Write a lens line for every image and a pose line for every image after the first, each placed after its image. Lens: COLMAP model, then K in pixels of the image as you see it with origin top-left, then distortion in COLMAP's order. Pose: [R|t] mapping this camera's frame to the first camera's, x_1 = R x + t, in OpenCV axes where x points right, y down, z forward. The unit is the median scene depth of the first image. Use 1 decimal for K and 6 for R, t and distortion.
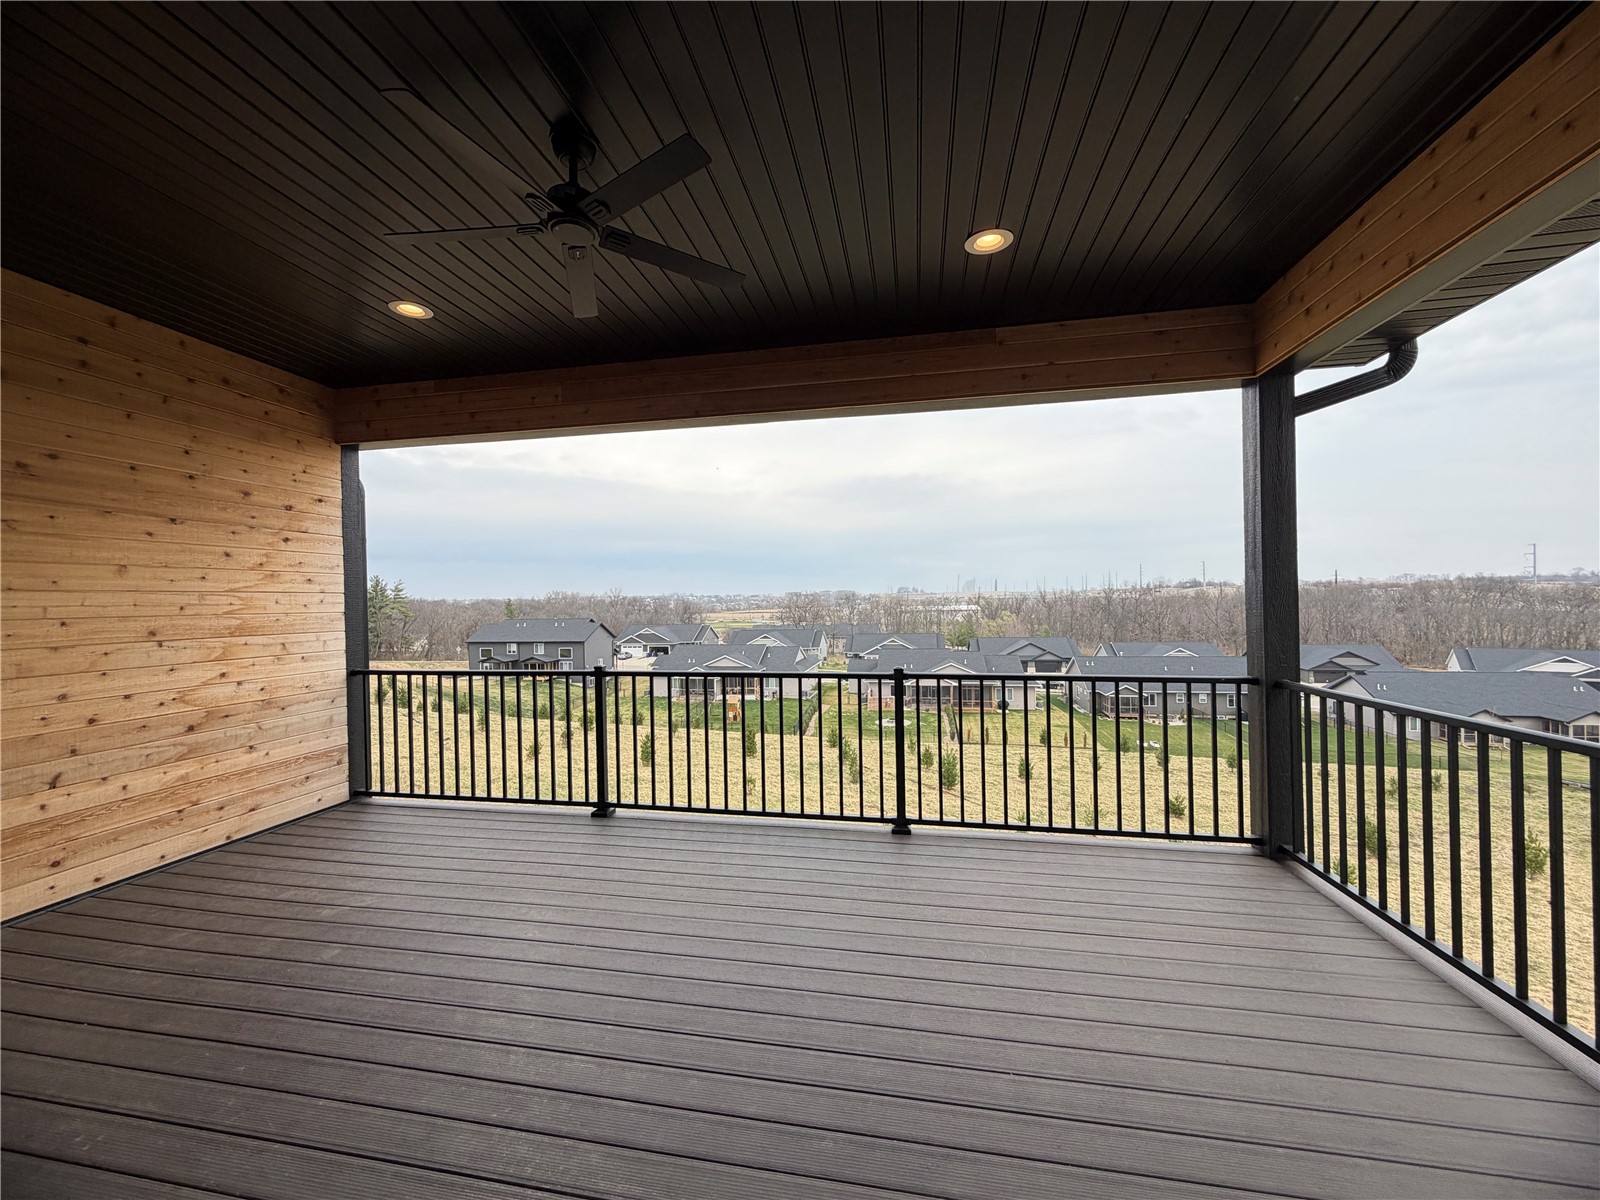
lens RADIAL K [[638.1, 0, 792.5], [0, 638.1, 602.1], [0, 0, 1]] dist [-0.002548, -0.000506]
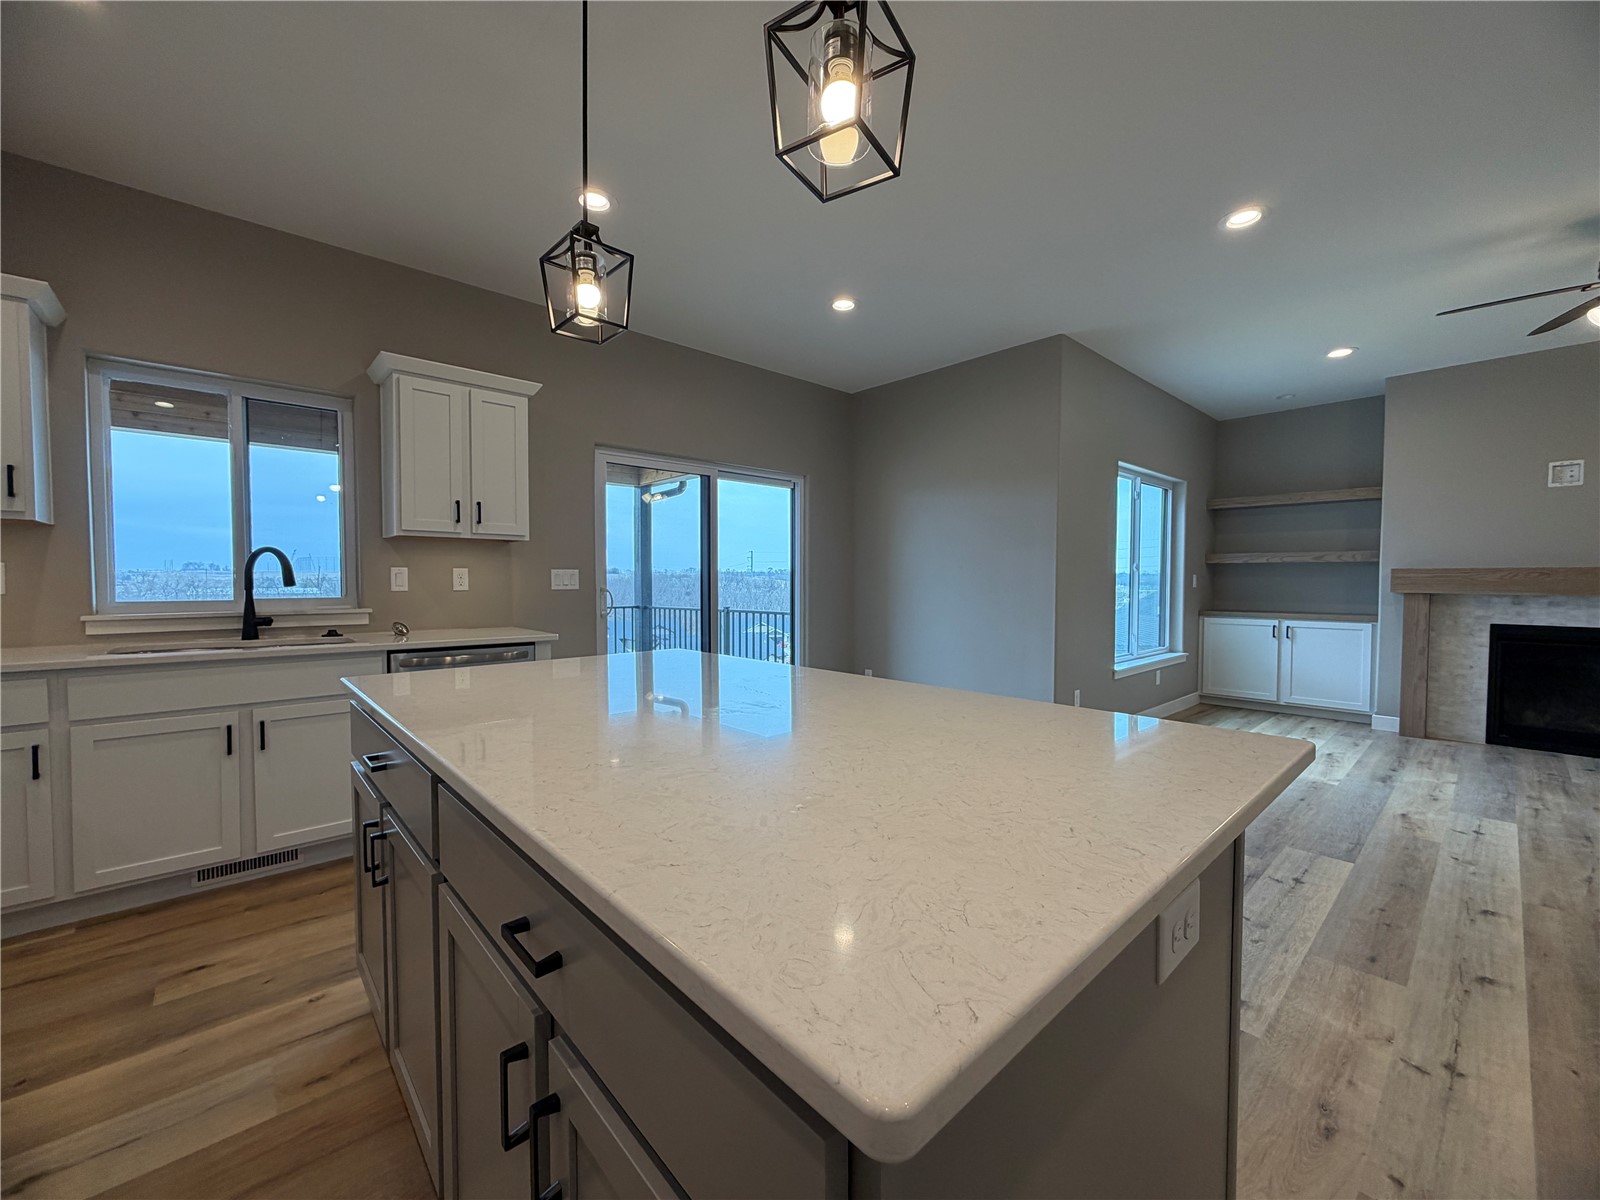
lens RADIAL K [[638.1, 0, 794.9], [0, 638.1, 601.9], [0, 0, 1]] dist [-0.002548, -0.000506]
pose [[0.599037, -0.008644, 0.800675, -0.772460], [-0.010714, 0.999766, 0.018809, 0.041581], [-0.800650, -0.019846, 0.598804, -0.842800]]
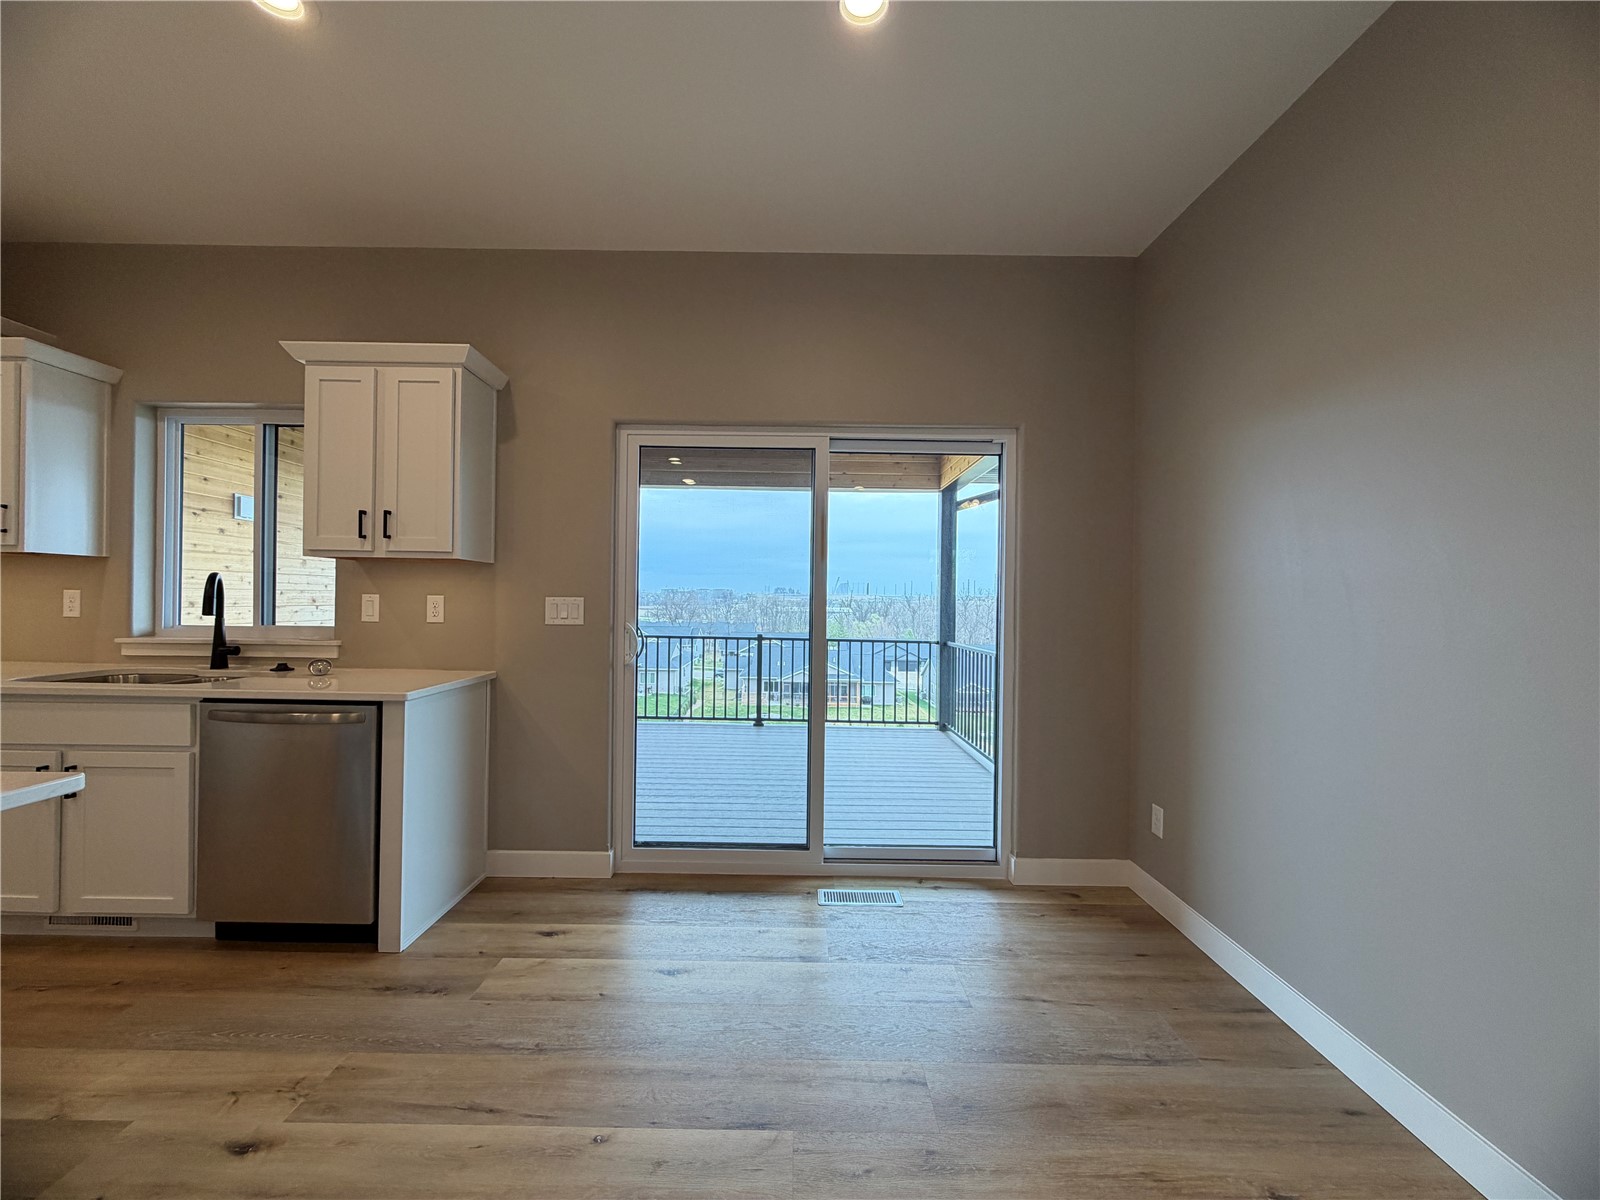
lens RADIAL K [[638.1, 0, 793.7], [0, 638.1, 590.5], [0, 0, 1]] dist [-0.002548, -0.000506]
pose [[0.980755, 0.034974, 0.192082, -0.083182], [-0.031813, 0.999303, -0.019514, 0.012439], [-0.192631, 0.013028, 0.981185, -0.724675]]
